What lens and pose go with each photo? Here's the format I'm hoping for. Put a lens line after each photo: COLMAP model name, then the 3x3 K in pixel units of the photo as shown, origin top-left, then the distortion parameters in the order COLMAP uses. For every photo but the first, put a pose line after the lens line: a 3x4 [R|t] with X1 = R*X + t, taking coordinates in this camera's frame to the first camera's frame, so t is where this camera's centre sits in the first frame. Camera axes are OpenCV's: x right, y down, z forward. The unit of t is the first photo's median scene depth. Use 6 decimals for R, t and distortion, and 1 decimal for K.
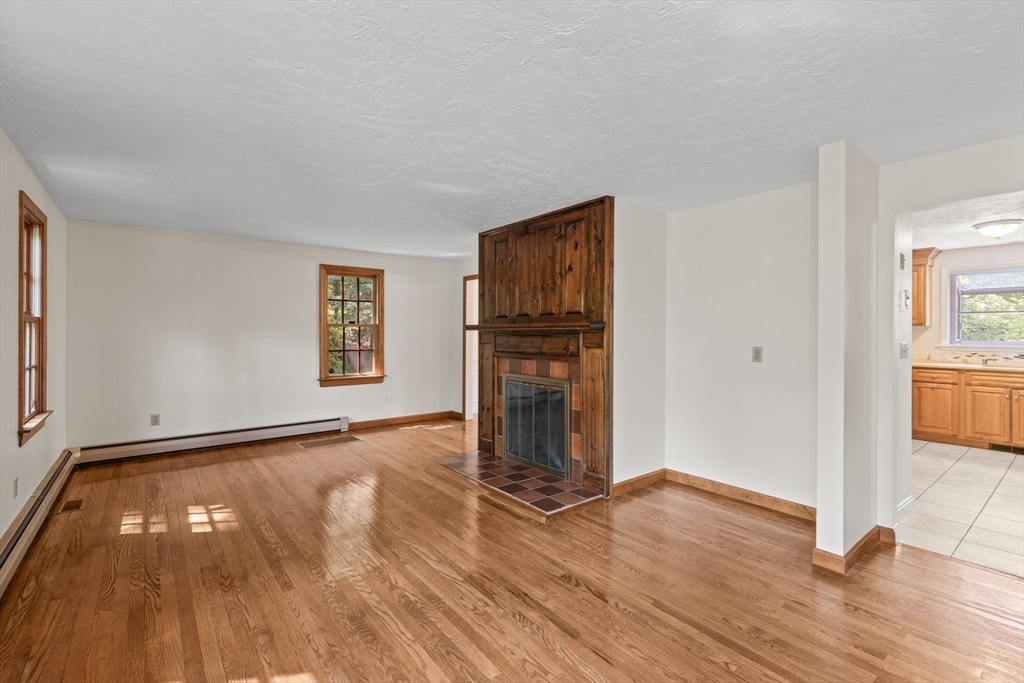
lens RADIAL K [[460.8, 0, 518.7], [0, 460.8, 336.0], [0, 0, 1]] dist [0.006411, -0.001730]
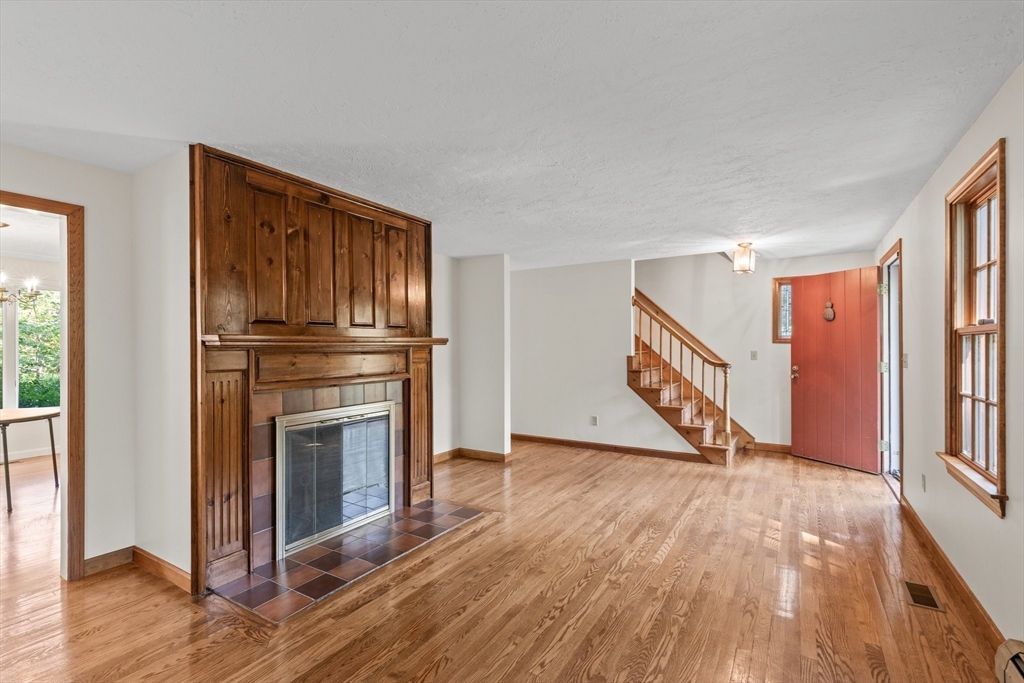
lens RADIAL K [[460.8, 0, 518.7], [0, 460.8, 347.4], [0, 0, 1]] dist [0.006411, -0.001730]
pose [[-0.343024, -0.006569, 0.939304, -1.212455], [0.009036, 0.999906, 0.010293, -0.022209], [-0.939283, 0.012019, -0.342933, 1.577379]]
